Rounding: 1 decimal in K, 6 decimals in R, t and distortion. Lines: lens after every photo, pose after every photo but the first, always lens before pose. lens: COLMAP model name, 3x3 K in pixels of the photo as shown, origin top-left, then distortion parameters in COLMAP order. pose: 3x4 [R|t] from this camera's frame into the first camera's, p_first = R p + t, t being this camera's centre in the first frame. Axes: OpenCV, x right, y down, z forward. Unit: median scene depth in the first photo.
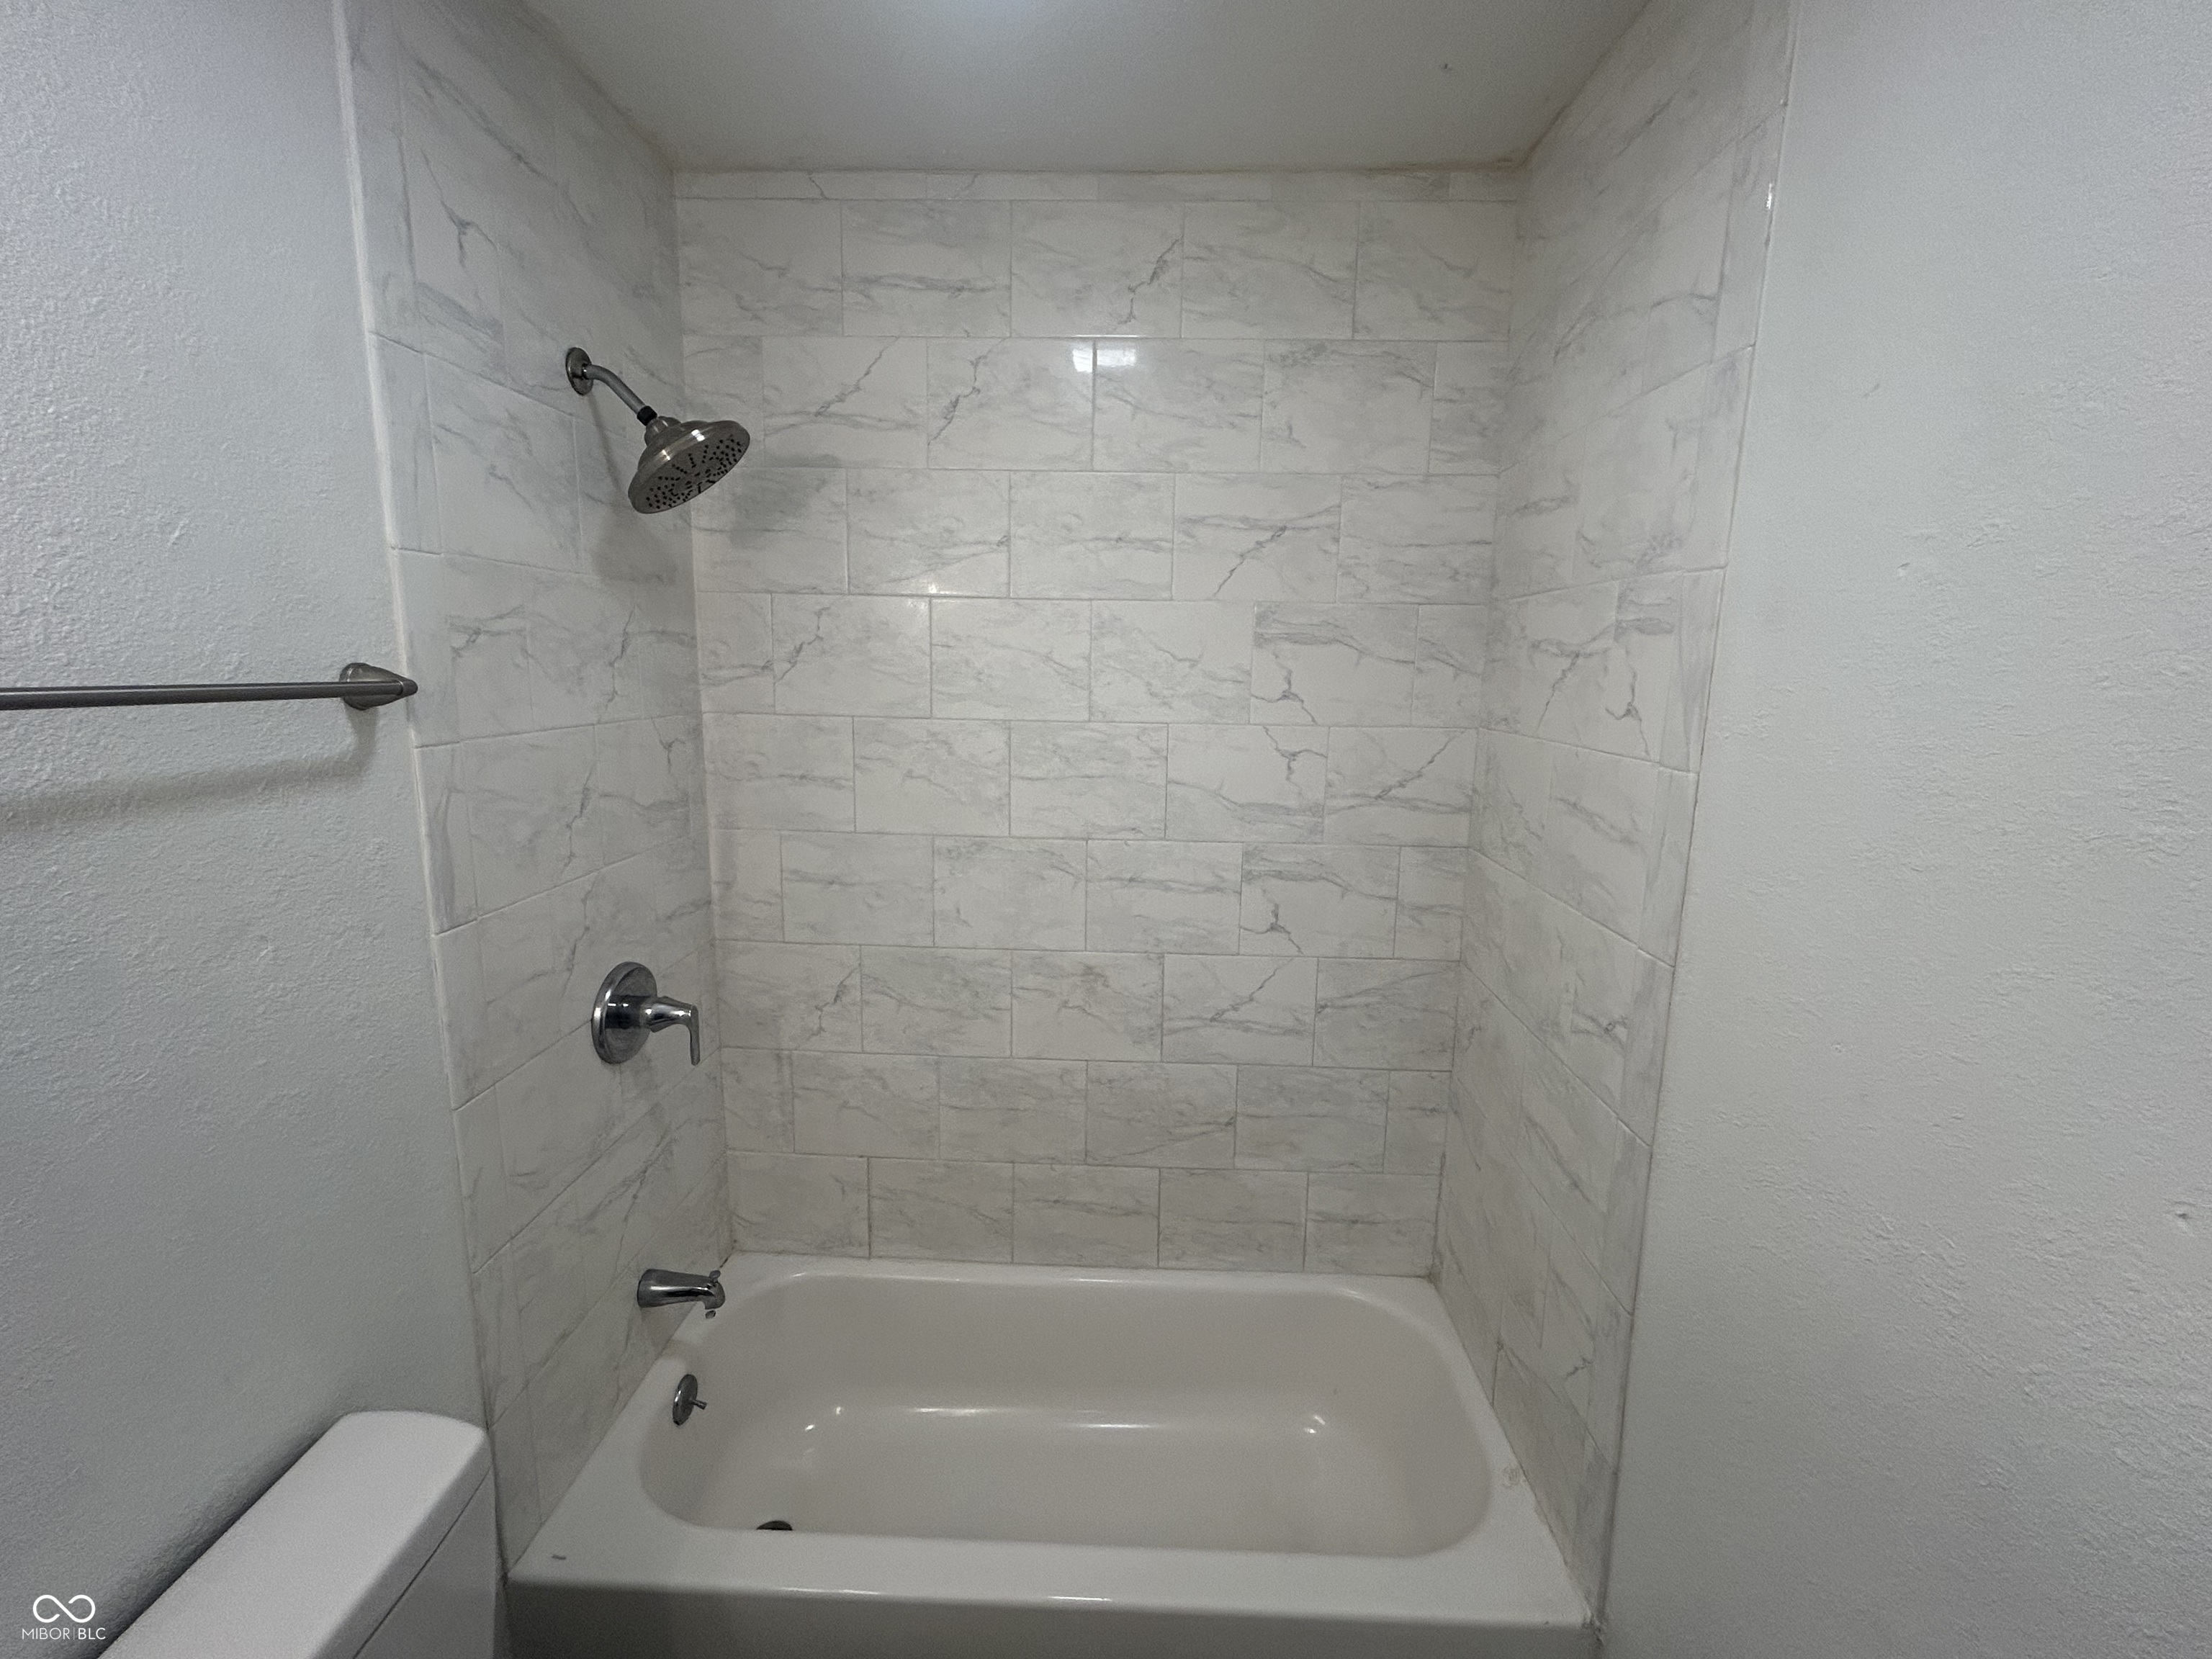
lens RADIAL K [[960.1, 0, 1105.2], [0, 960.1, 827.3], [0, 0, 1]] dist [-0.005000, 0.002756]
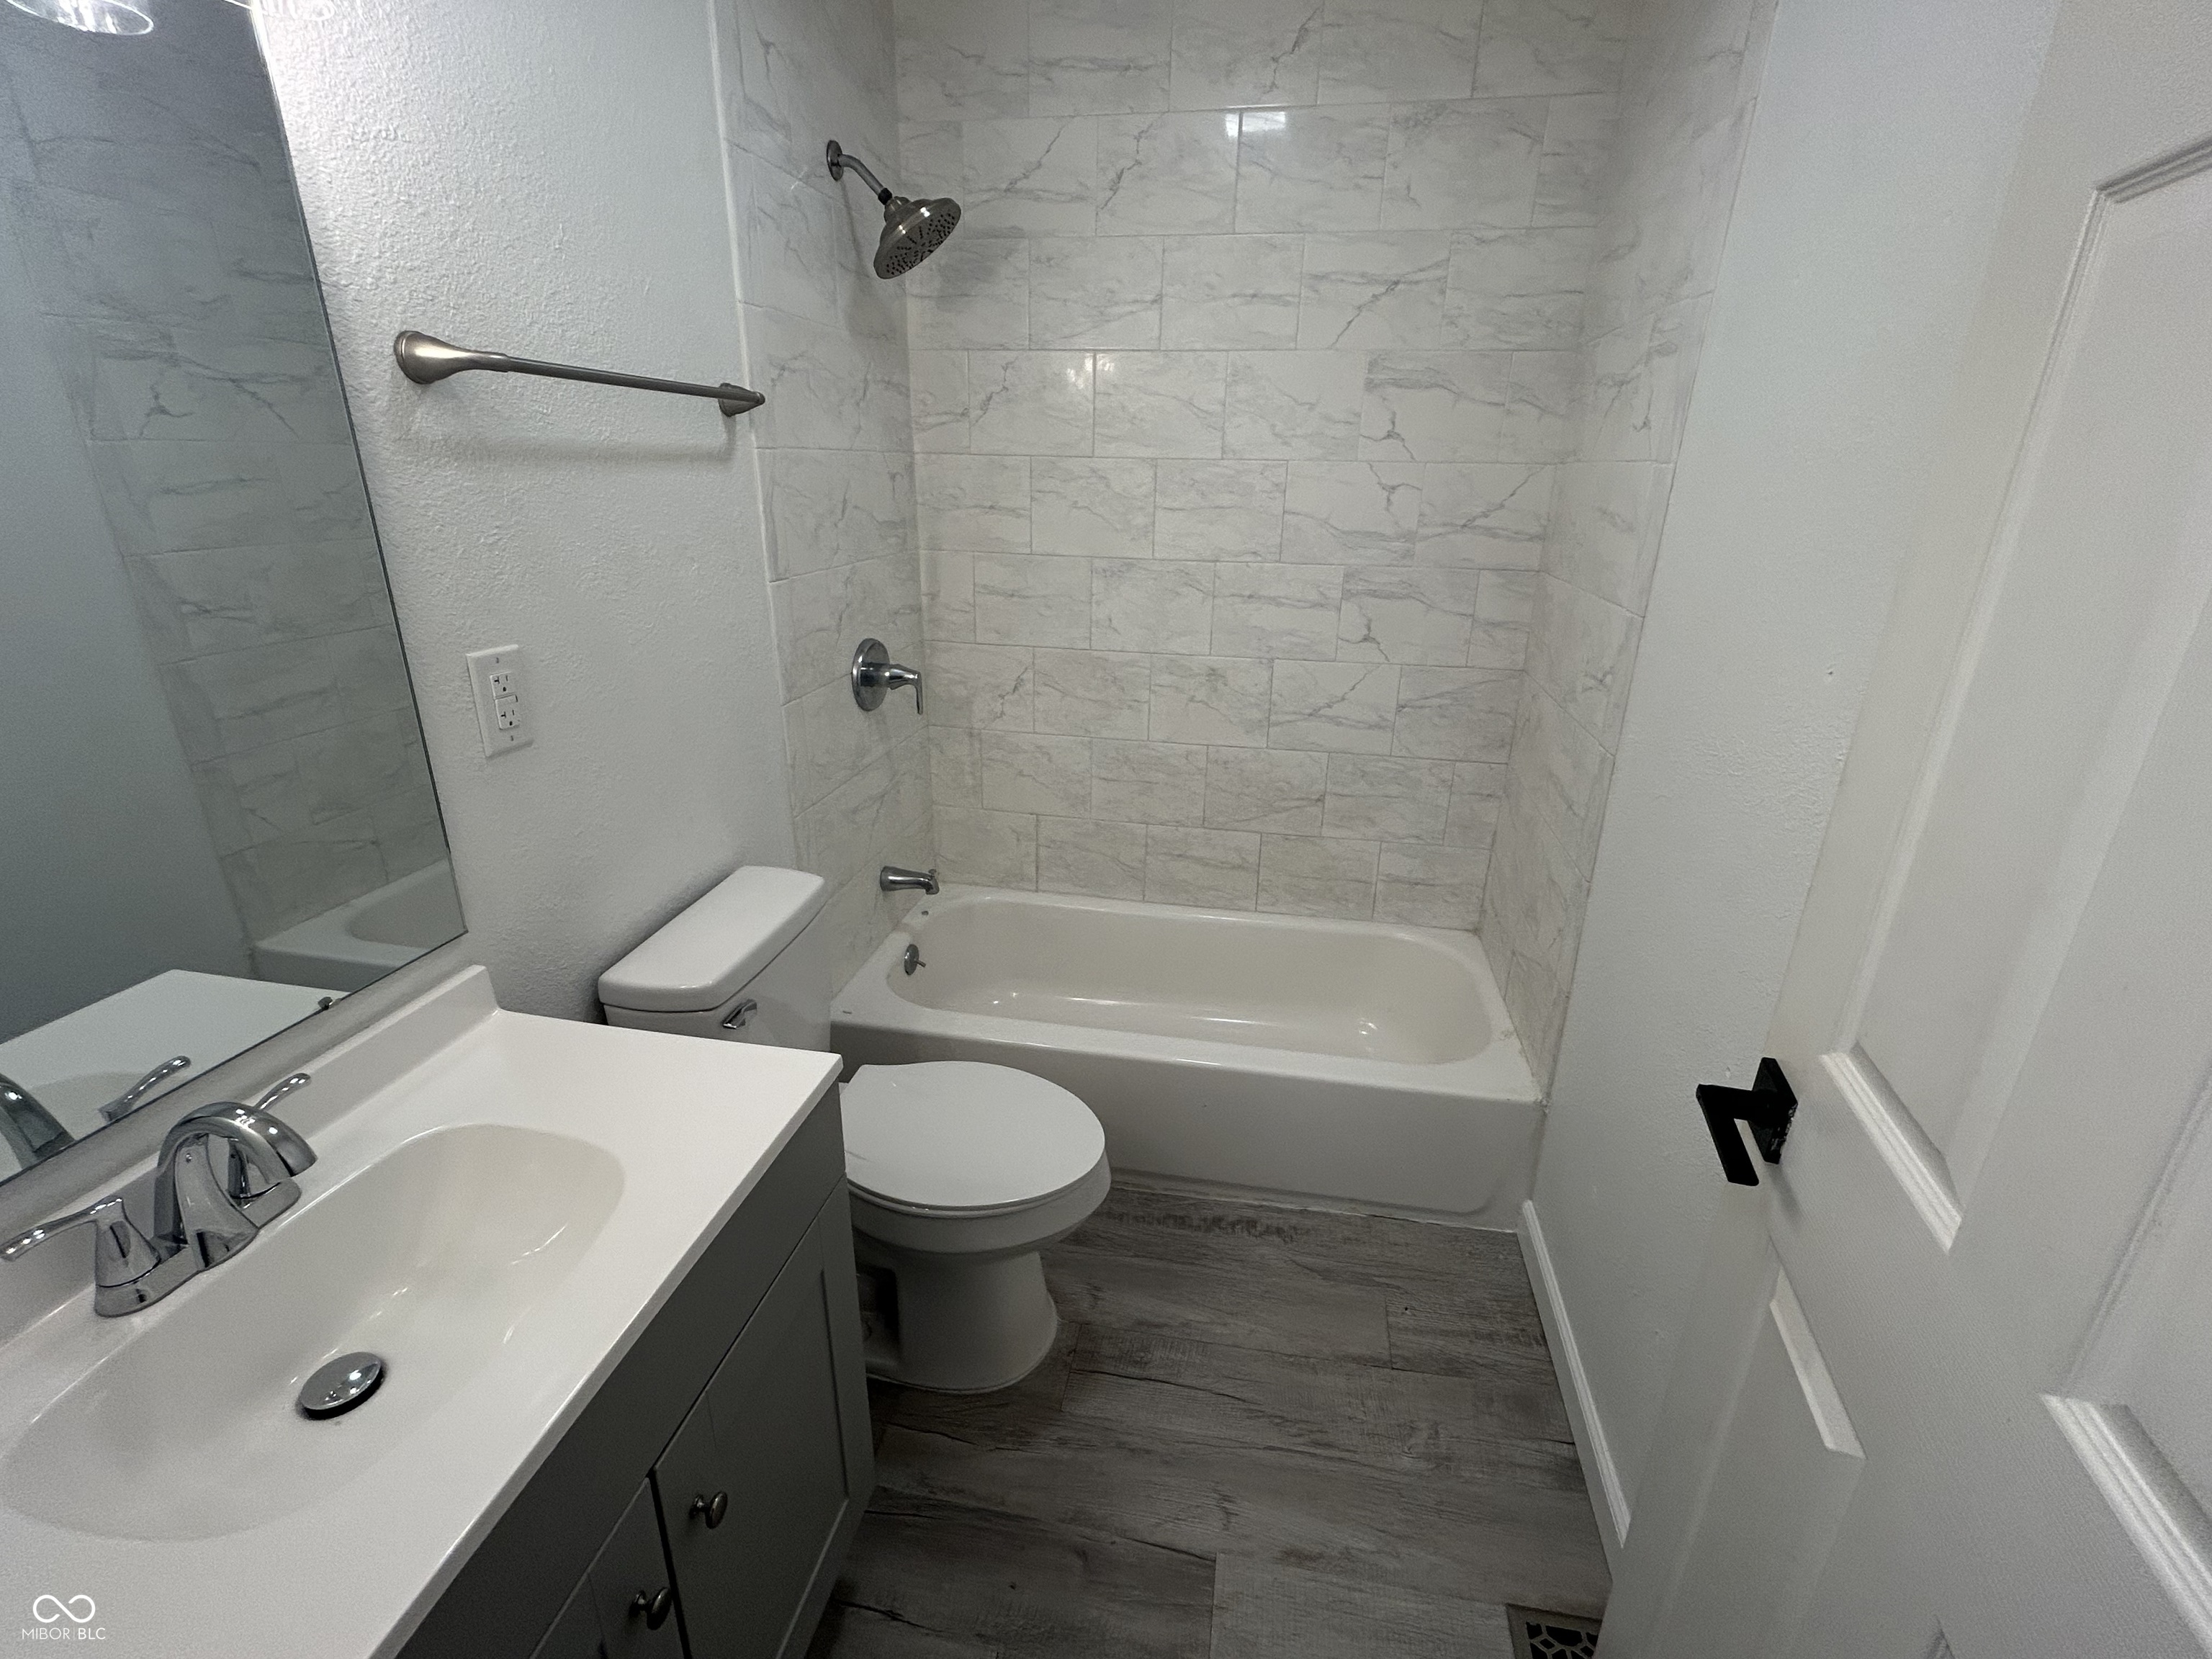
lens RADIAL K [[960.1, 0, 1106.3], [0, 960.1, 822.2], [0, 0, 1]] dist [-0.005000, 0.002756]
pose [[0.988999, 0.051215, -0.138776, 0.032962], [-0.025456, 0.983081, 0.181393, 0.132294], [0.145718, -0.175864, 0.973570, -0.303467]]
